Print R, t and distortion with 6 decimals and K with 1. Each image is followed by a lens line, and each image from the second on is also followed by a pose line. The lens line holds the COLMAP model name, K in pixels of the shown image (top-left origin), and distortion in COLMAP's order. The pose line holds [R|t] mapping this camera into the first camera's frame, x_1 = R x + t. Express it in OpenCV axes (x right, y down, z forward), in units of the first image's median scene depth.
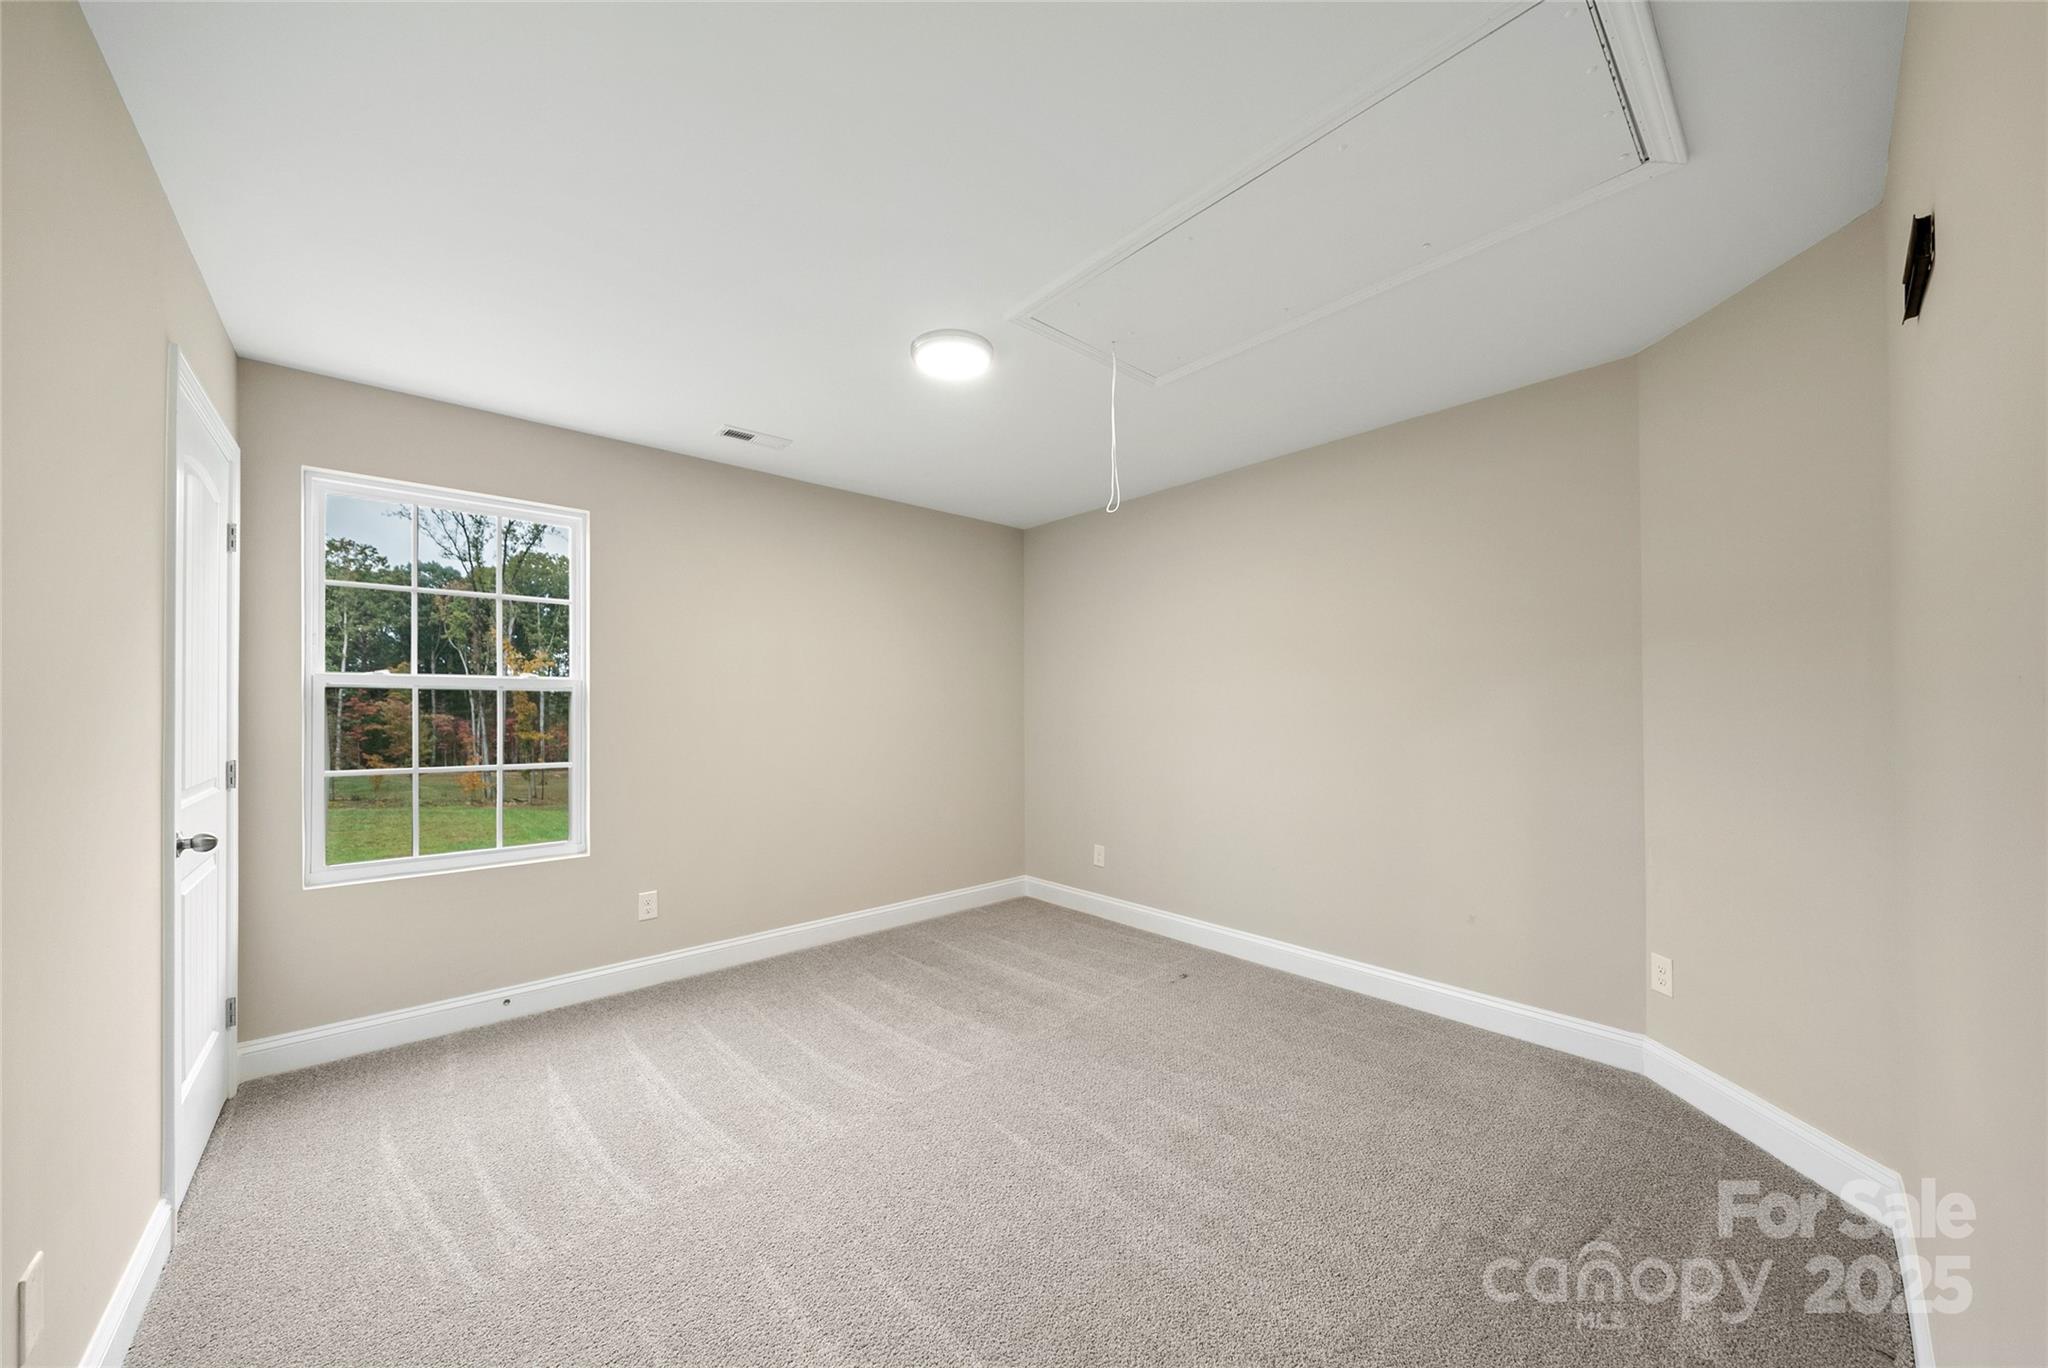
lens RADIAL K [[707.4, 0, 1013.4], [0, 707.4, 699.7], [0, 0, 1]] dist [-0.000921, 0.000018]
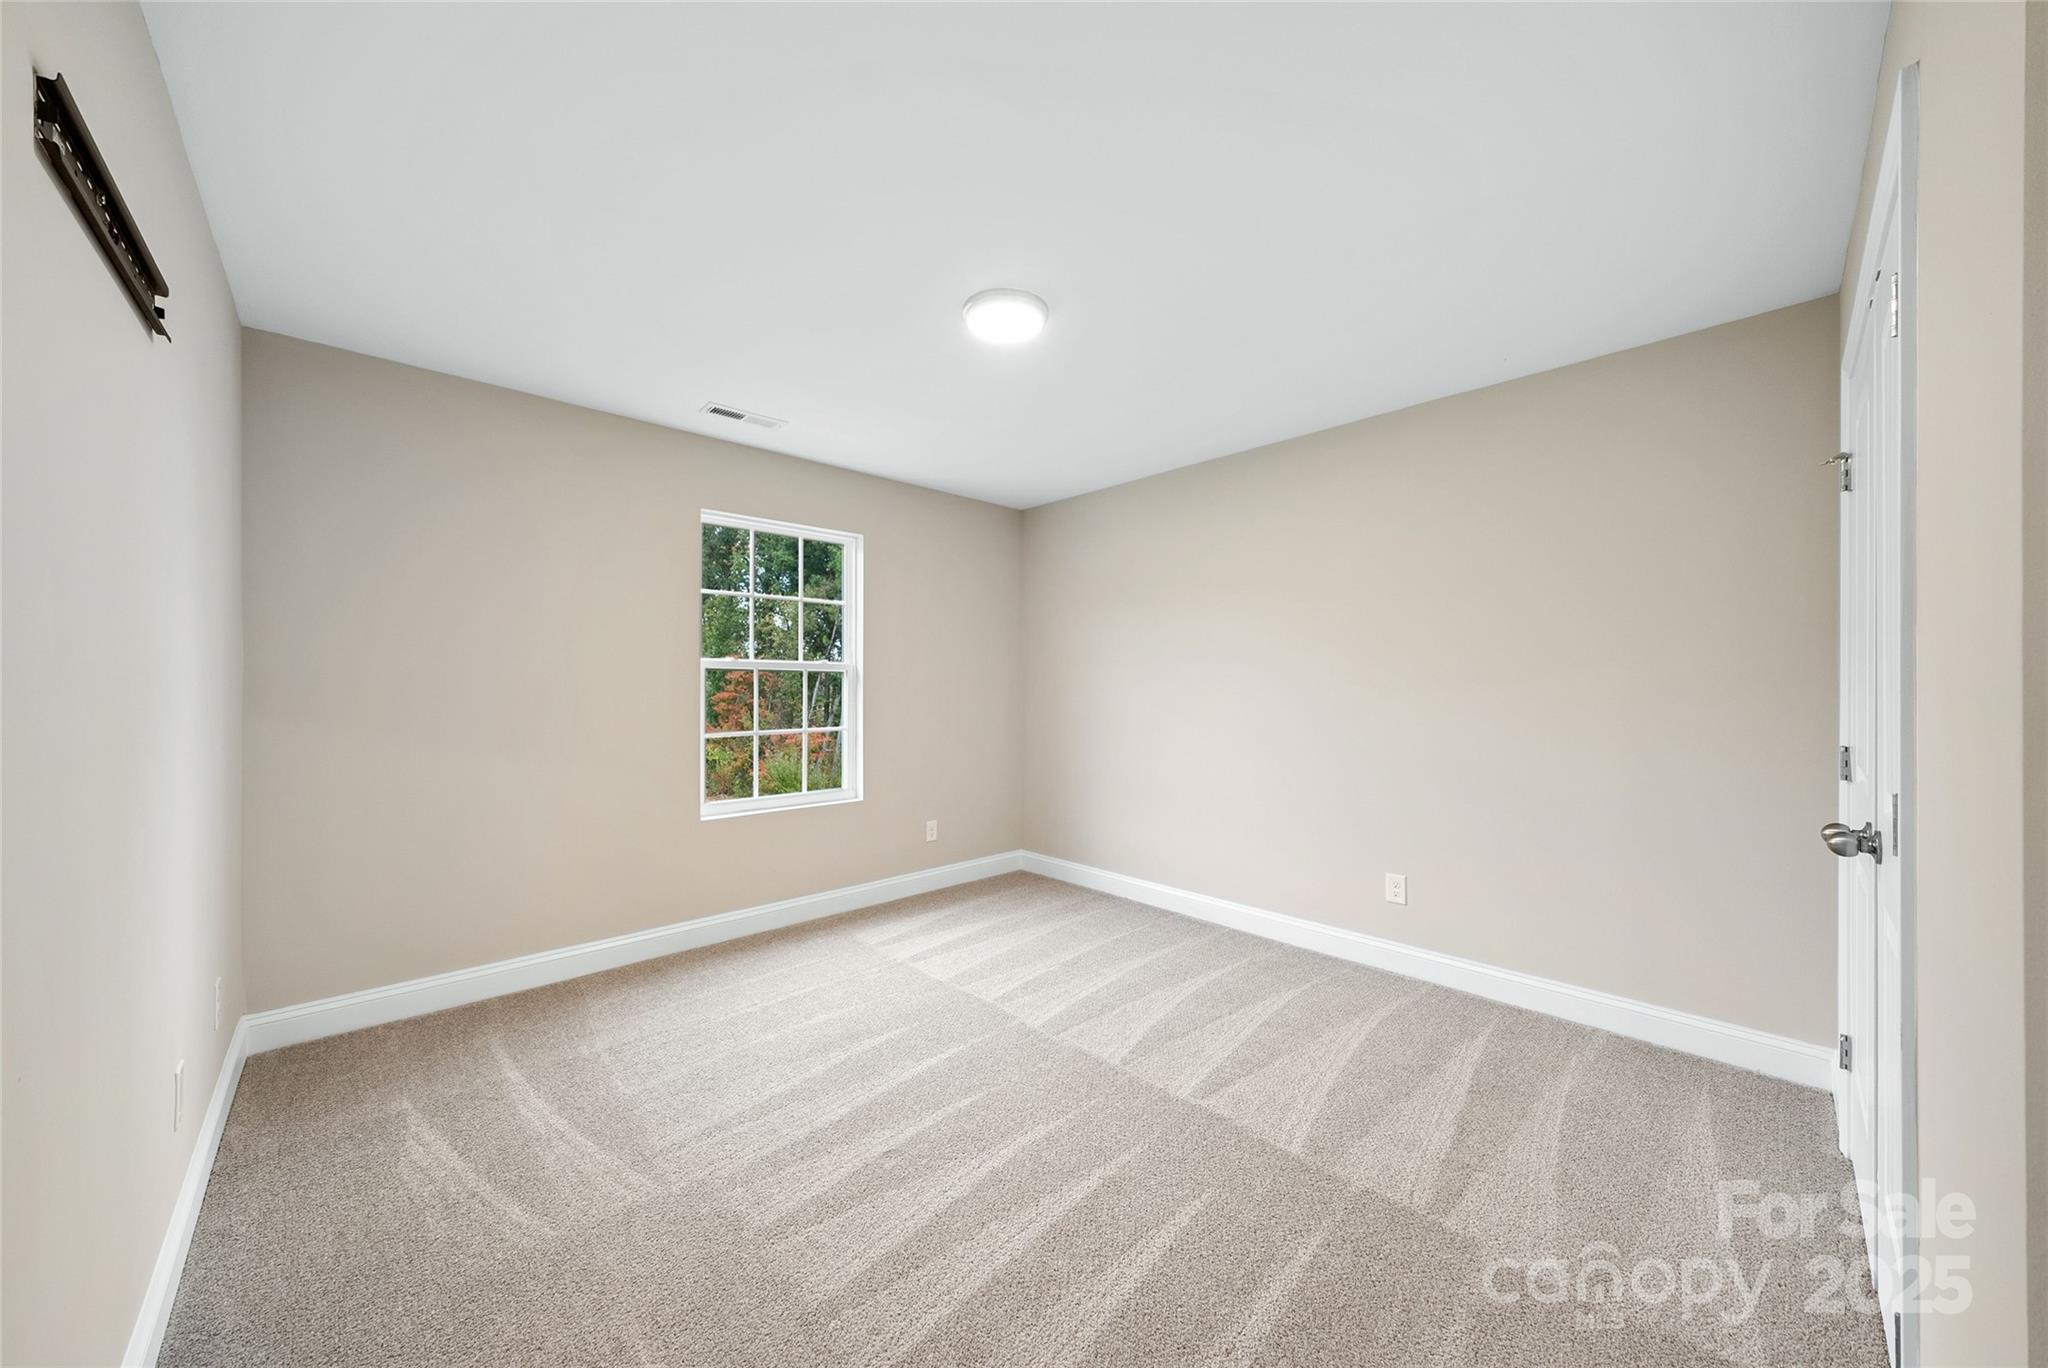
lens RADIAL K [[707.4, 0, 1013.2], [0, 707.4, 686.0], [0, 0, 1]] dist [-0.000921, 0.000018]
pose [[0.999232, 0.007657, 0.038428, -0.168773], [-0.007988, 0.999932, 0.008466, -0.000560], [-0.038360, -0.008766, 0.999226, -0.144750]]
